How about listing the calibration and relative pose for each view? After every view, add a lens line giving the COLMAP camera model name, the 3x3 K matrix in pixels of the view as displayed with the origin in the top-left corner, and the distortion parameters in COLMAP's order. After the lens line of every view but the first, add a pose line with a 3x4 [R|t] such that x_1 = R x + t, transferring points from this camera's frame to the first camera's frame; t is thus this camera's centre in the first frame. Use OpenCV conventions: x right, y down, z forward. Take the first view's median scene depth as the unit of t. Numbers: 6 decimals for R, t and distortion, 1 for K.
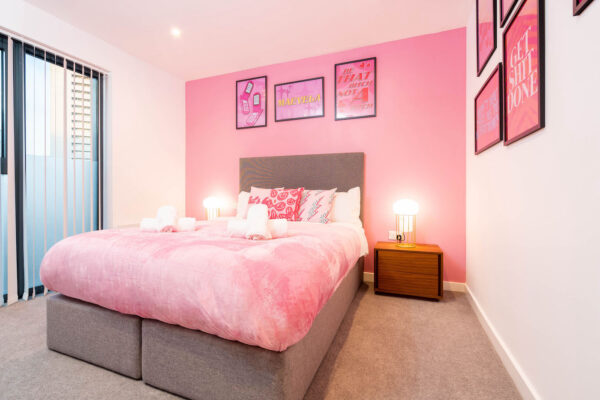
lens RADIAL K [[278.1, 0, 299.9], [0, 278.1, 202.7], [0, 0, 1]] dist [-0.004284, 0.001108]
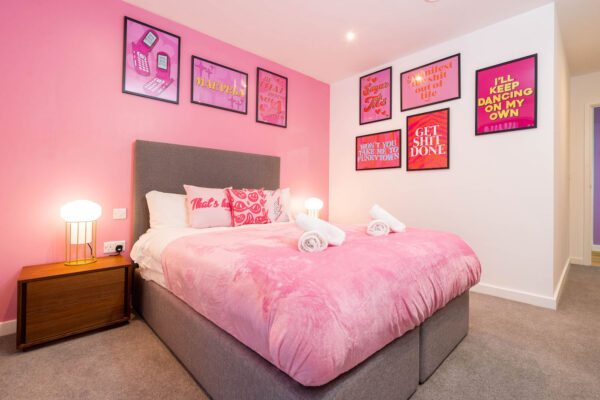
lens RADIAL K [[278.1, 0, 299.3], [0, 278.1, 198.4], [0, 0, 1]] dist [-0.004284, 0.001108]
pose [[0.414522, -0.023642, 0.909732, -0.751007], [0.025391, 0.999574, 0.014407, -0.026214], [-0.909685, 0.017127, 0.414946, 0.444212]]
